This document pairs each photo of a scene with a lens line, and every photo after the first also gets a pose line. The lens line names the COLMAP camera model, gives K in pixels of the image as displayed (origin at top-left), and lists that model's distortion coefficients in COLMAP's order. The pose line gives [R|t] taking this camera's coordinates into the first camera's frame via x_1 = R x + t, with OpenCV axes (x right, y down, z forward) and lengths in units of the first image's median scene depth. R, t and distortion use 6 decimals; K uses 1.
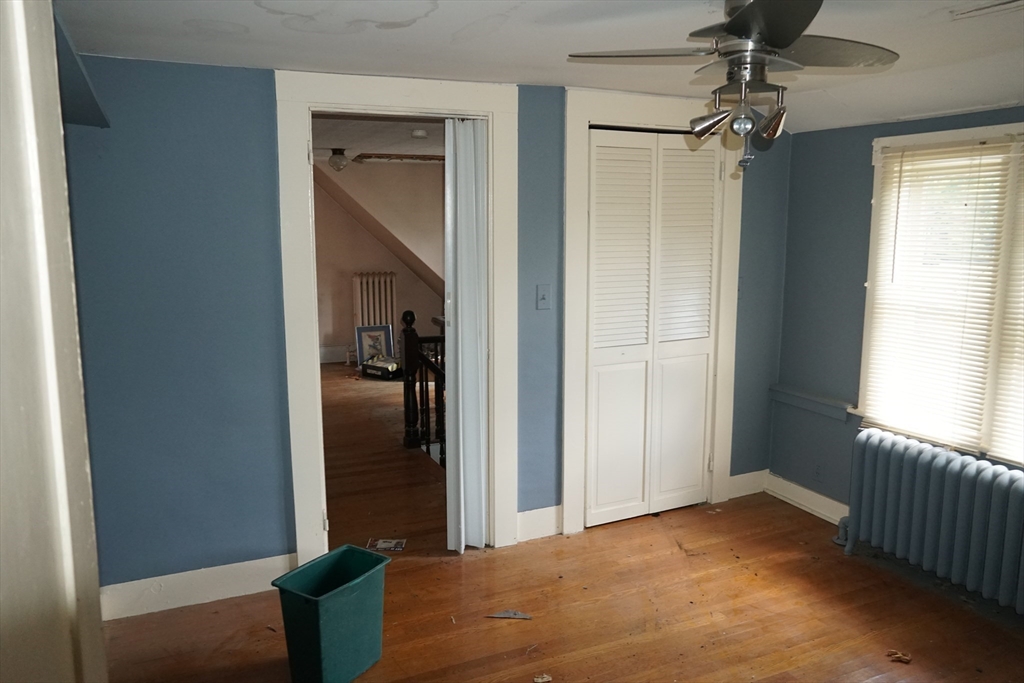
lens RADIAL K [[764.0, 0, 512.1], [0, 764.0, 340.7], [0, 0, 1]] dist [-0.032143, 0.025515]
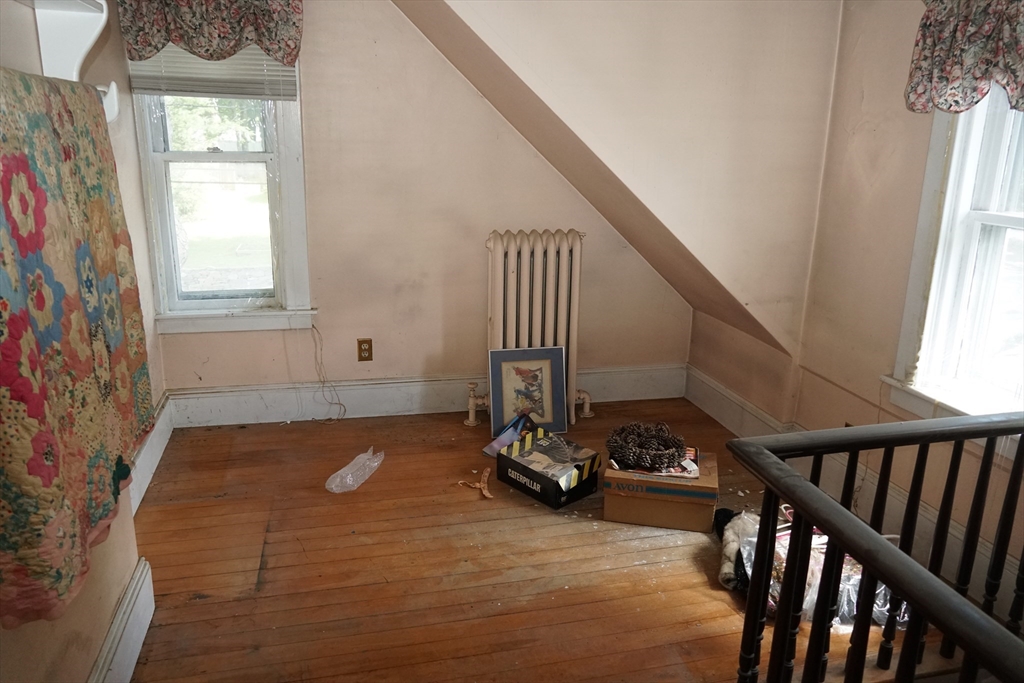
lens RADIAL K [[764.0, 0, 513.0], [0, 764.0, 341.5], [0, 0, 1]] dist [-0.032143, 0.025515]
pose [[0.980031, 0.067662, -0.186976, -0.104848], [-0.044220, 0.990940, 0.126821, -0.081746], [0.193863, -0.116020, 0.974144, 0.552952]]
